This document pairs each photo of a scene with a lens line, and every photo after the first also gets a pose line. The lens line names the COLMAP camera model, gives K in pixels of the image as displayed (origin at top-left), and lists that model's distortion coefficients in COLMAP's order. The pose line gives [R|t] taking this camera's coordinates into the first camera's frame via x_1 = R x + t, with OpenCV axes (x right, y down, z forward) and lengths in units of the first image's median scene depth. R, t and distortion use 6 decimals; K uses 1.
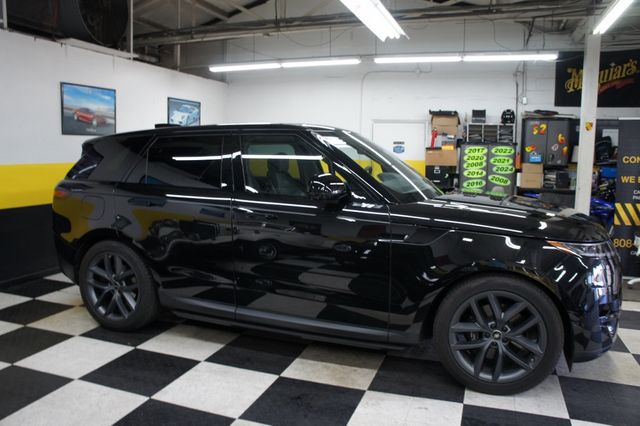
lens RADIAL K [[503.5, 0, 317.3], [0, 503.5, 212.6], [0, 0, 1]] dist [-0.185511, 0.138333]
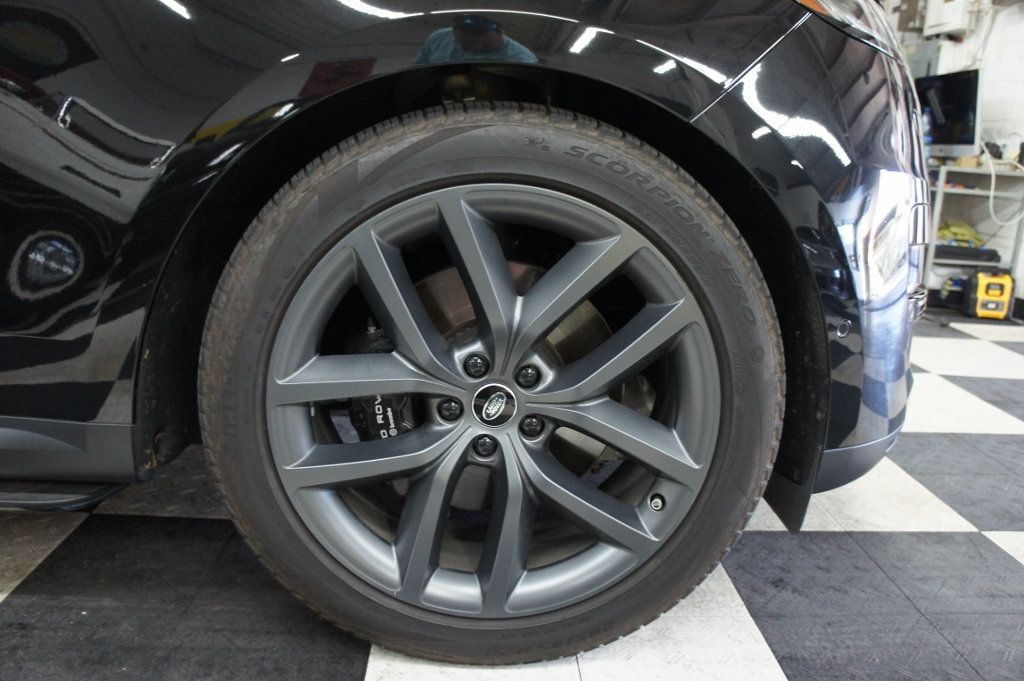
lens RADIAL K [[798.2, 0, 512.0], [0, 798.2, 340.5], [0, 0, 1]] dist [-0.181129, 0.133551]
pose [[0.929415, -0.059131, 0.364269, 0.110225], [0.011722, 0.991312, 0.131011, 0.078407], [-0.368851, -0.117494, 0.922033, 0.299401]]
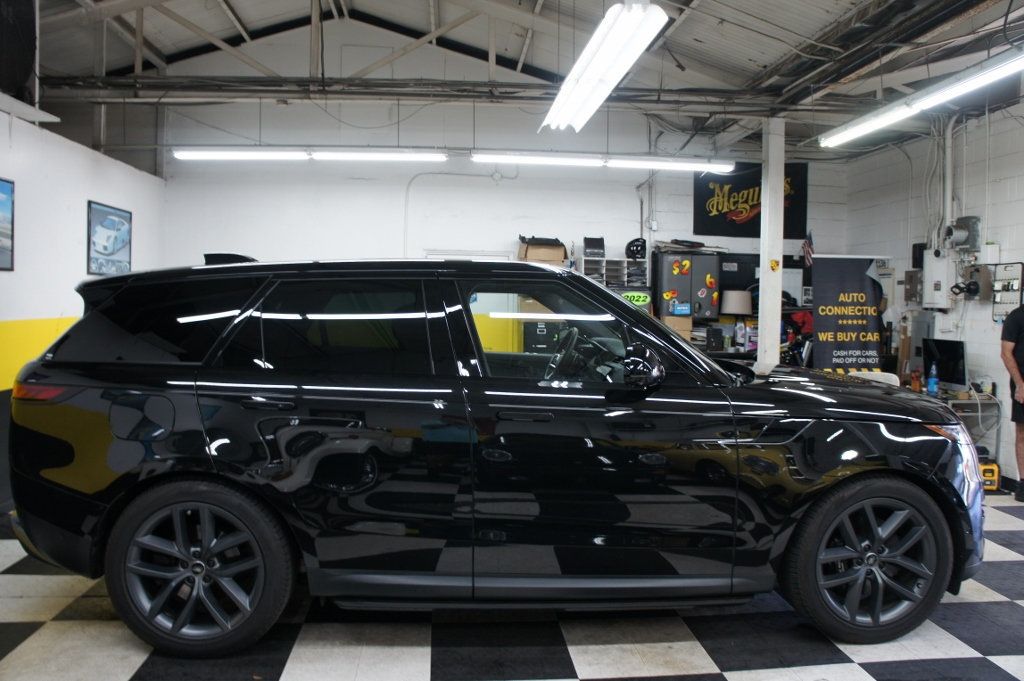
lens RADIAL K [[805.6, 0, 507.7], [0, 805.6, 339.9], [0, 0, 1]] dist [-0.185511, 0.138333]
pose [[0.913238, -0.020078, 0.406931, -0.260992], [0.046864, 0.997332, -0.055966, -0.016256], [-0.404722, 0.070181, 0.911743, 0.066499]]
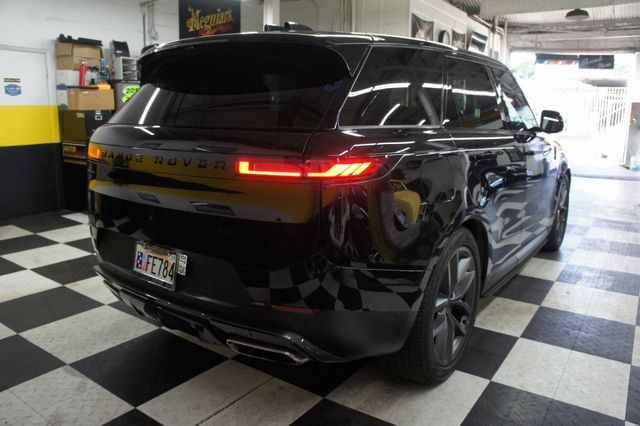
lens RADIAL K [[498.9, 0, 320.0], [0, 498.9, 213.0], [0, 0, 1]] dist [-0.181129, 0.133551]
pose [[0.261551, -0.209429, 0.942195, -0.469077], [0.103539, 0.976631, 0.188341, -0.048630], [-0.959620, 0.048293, 0.277123, 0.533122]]
